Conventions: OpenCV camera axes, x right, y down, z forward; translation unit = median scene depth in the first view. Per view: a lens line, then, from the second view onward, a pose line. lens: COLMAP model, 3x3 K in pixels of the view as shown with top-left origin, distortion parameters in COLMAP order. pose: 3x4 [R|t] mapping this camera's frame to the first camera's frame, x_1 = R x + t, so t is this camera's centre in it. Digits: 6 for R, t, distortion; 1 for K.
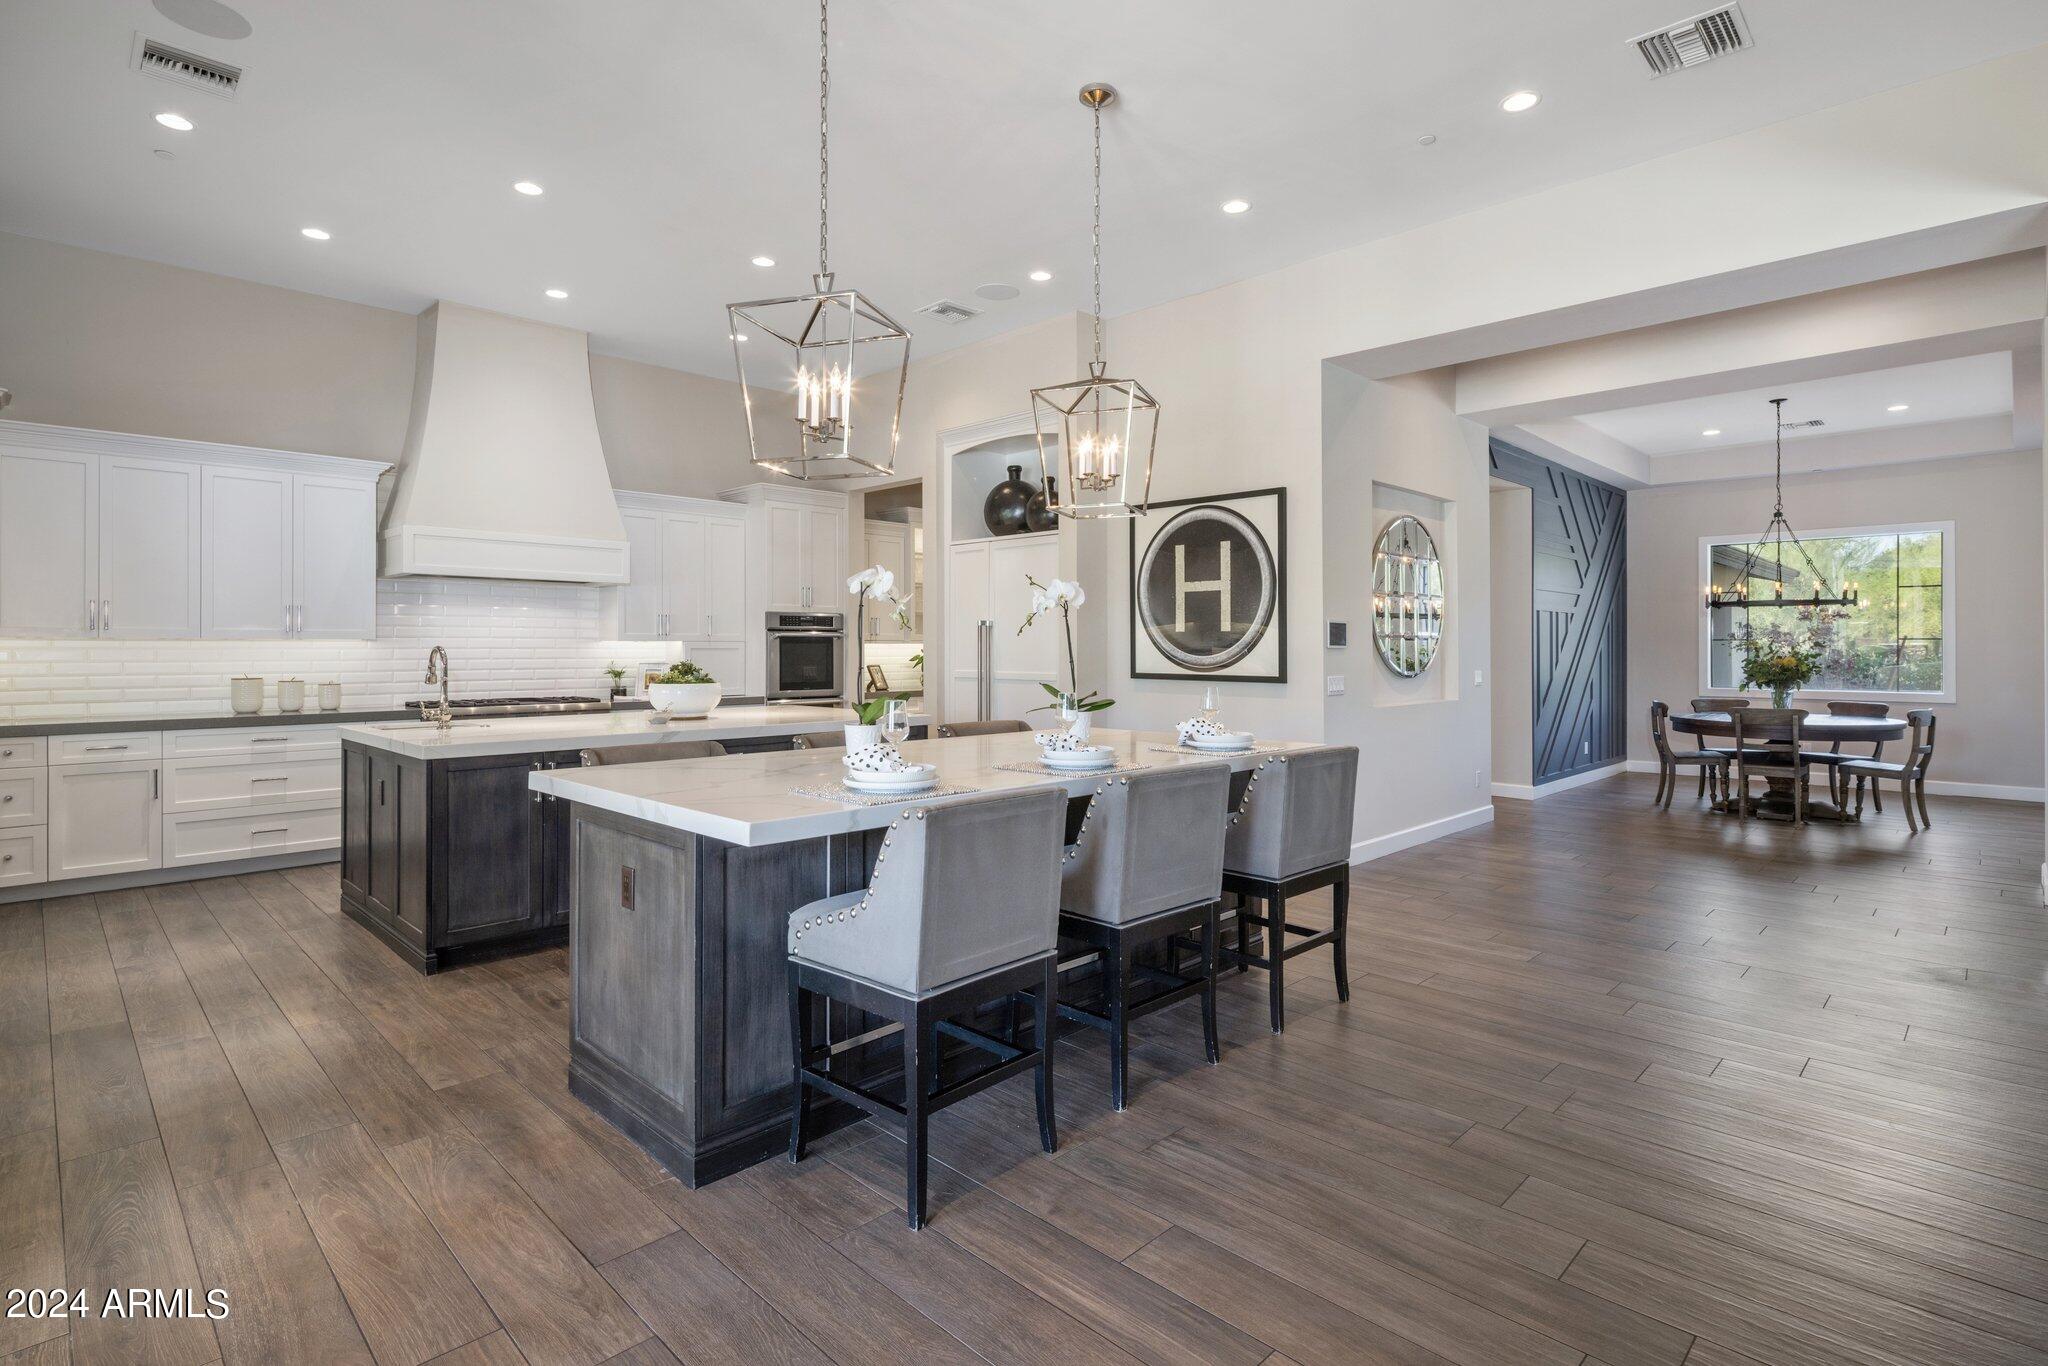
lens RADIAL K [[995.2, 0, 1028.0], [0, 995.2, 648.2], [0, 0, 1]] dist [0.005537, -0.004991]
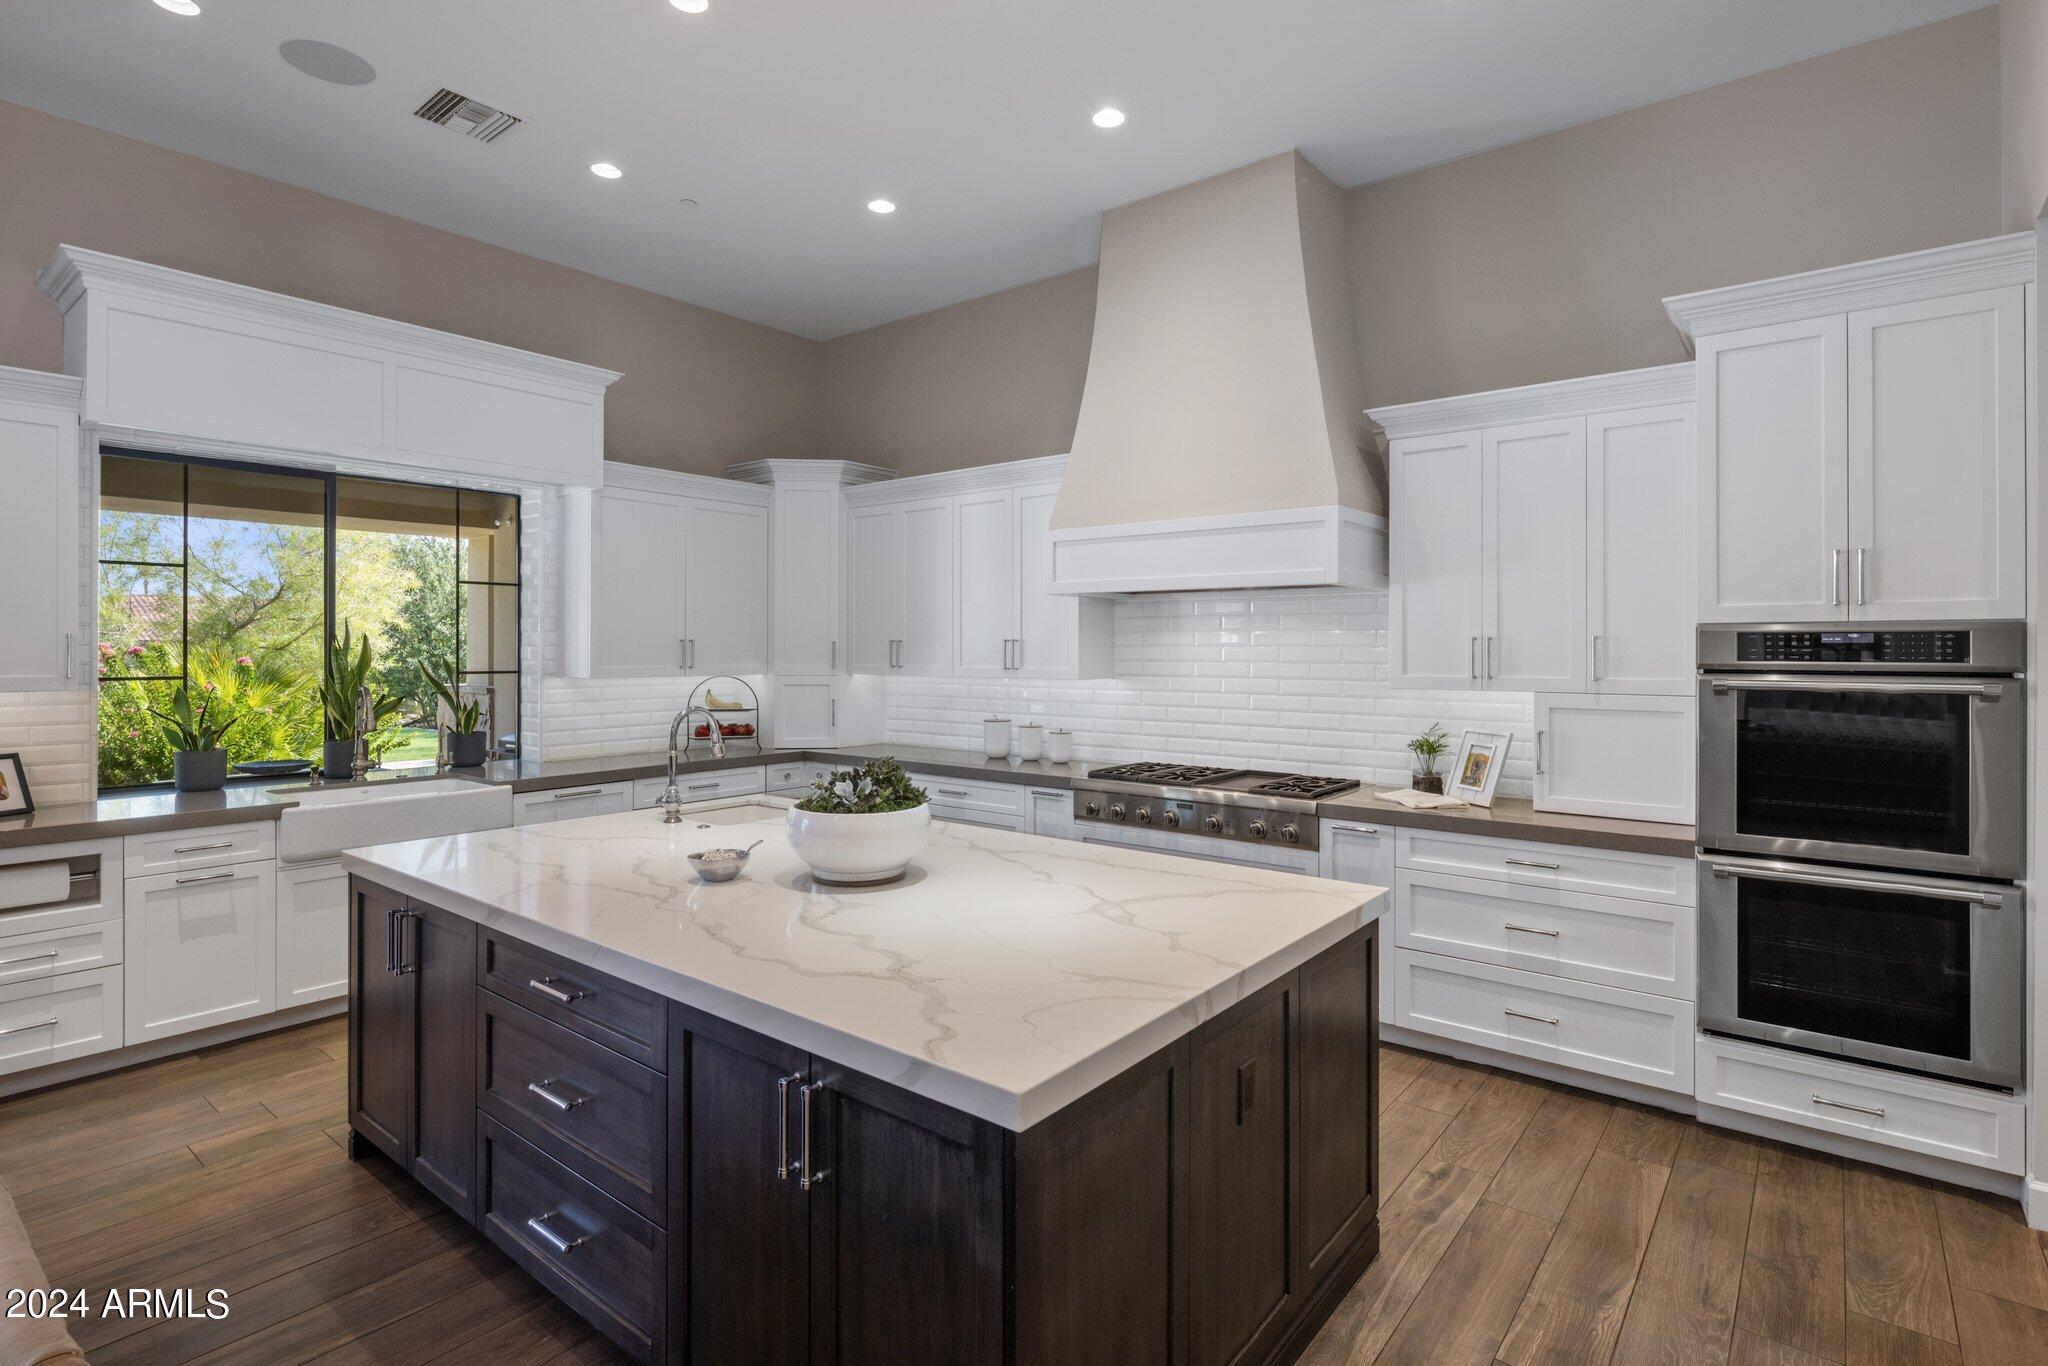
lens RADIAL K [[995.2, 0, 1031.8], [0, 995.2, 644.6], [0, 0, 1]] dist [0.005537, -0.004991]
pose [[0.102561, -0.001967, -0.994725, 0.118081], [0.000563, 0.999998, -0.001920, -0.033880], [0.994727, -0.000363, 0.102562, 0.850446]]
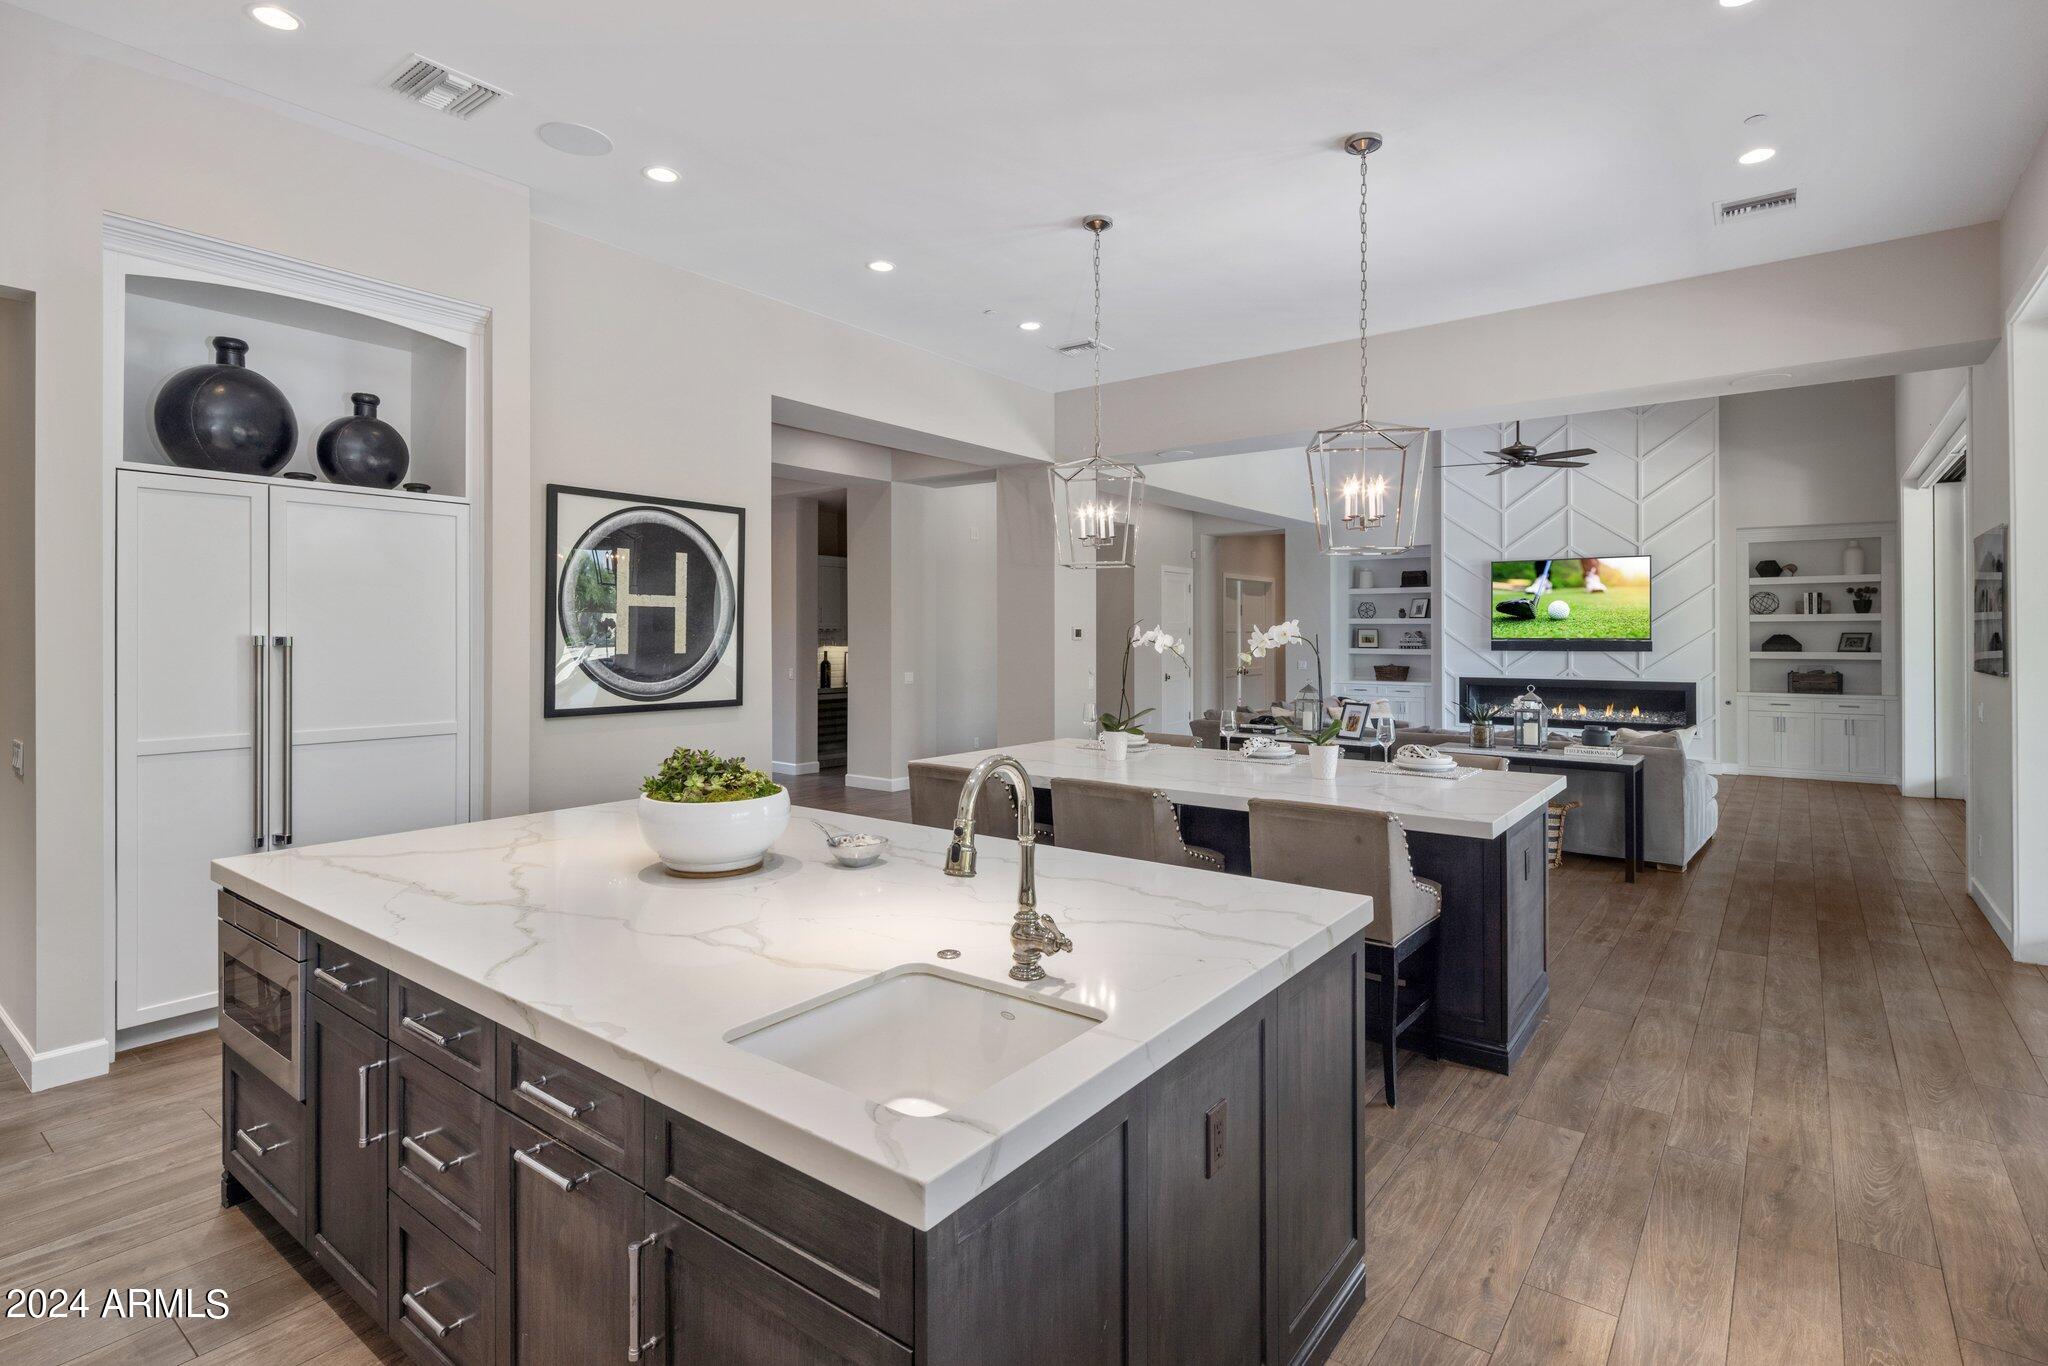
lens RADIAL K [[995.2, 0, 1041.6], [0, 995.2, 611.8], [0, 0, 1]] dist [0.005537, -0.004991]
pose [[-0.131232, 0.023531, 0.991072, -0.680170], [-0.000167, 0.999718, -0.023758, -0.030705], [-0.991352, -0.003283, -0.131191, 0.740539]]
